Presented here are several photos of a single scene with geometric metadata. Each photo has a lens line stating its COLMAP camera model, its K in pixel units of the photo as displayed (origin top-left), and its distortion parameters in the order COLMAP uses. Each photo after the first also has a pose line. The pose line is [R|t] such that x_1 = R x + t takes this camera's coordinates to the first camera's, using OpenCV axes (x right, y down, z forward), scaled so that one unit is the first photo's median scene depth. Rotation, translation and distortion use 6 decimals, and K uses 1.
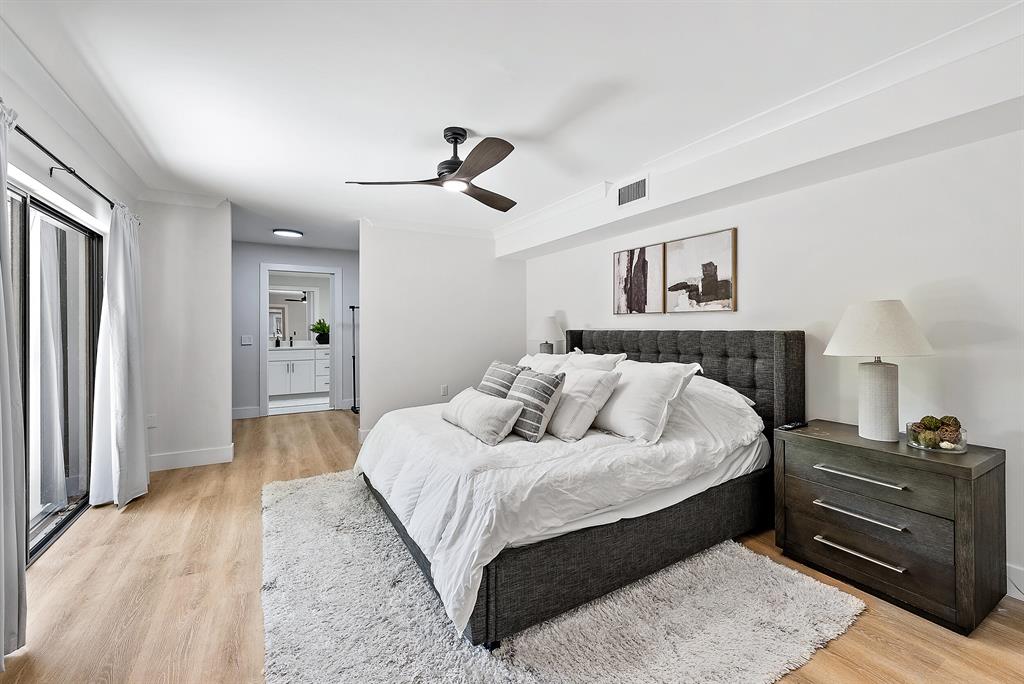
lens RADIAL K [[430.0, 0, 515.5], [0, 430.0, 324.5], [0, 0, 1]] dist [-0.000079, 0.000000]
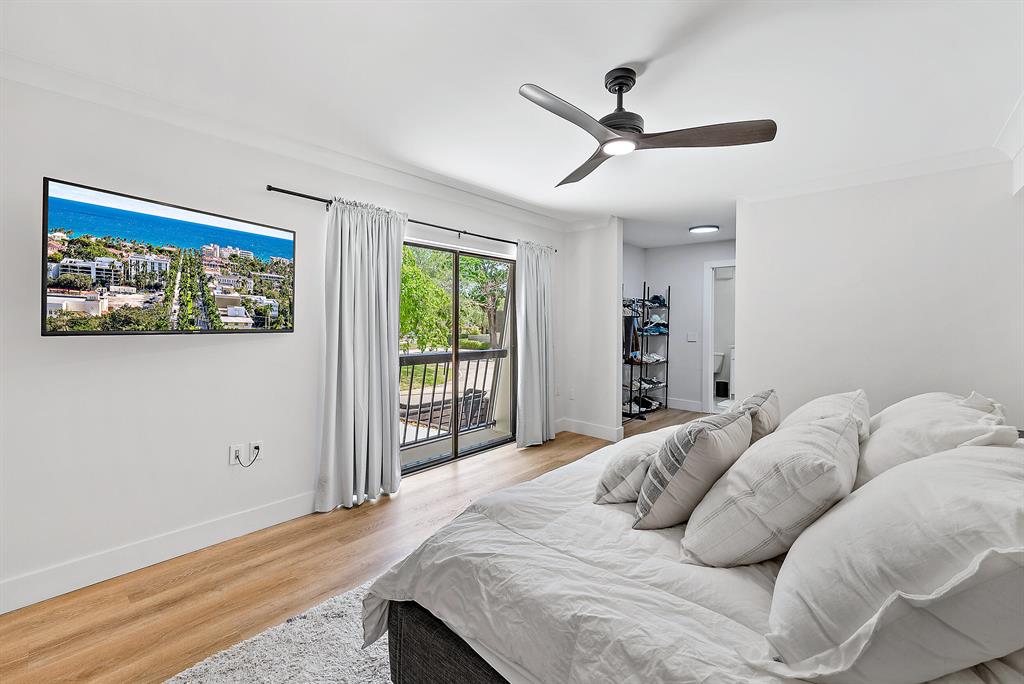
lens RADIAL K [[426.1, 0, 515.3], [0, 426.1, 325.0], [0, 0, 1]] dist [-0.000489, -0.000276]
pose [[0.308413, 0.016393, -0.951111, 0.583248], [-0.004253, 0.999865, 0.015855, -0.024555], [0.951243, -0.000845, 0.308441, 0.665891]]
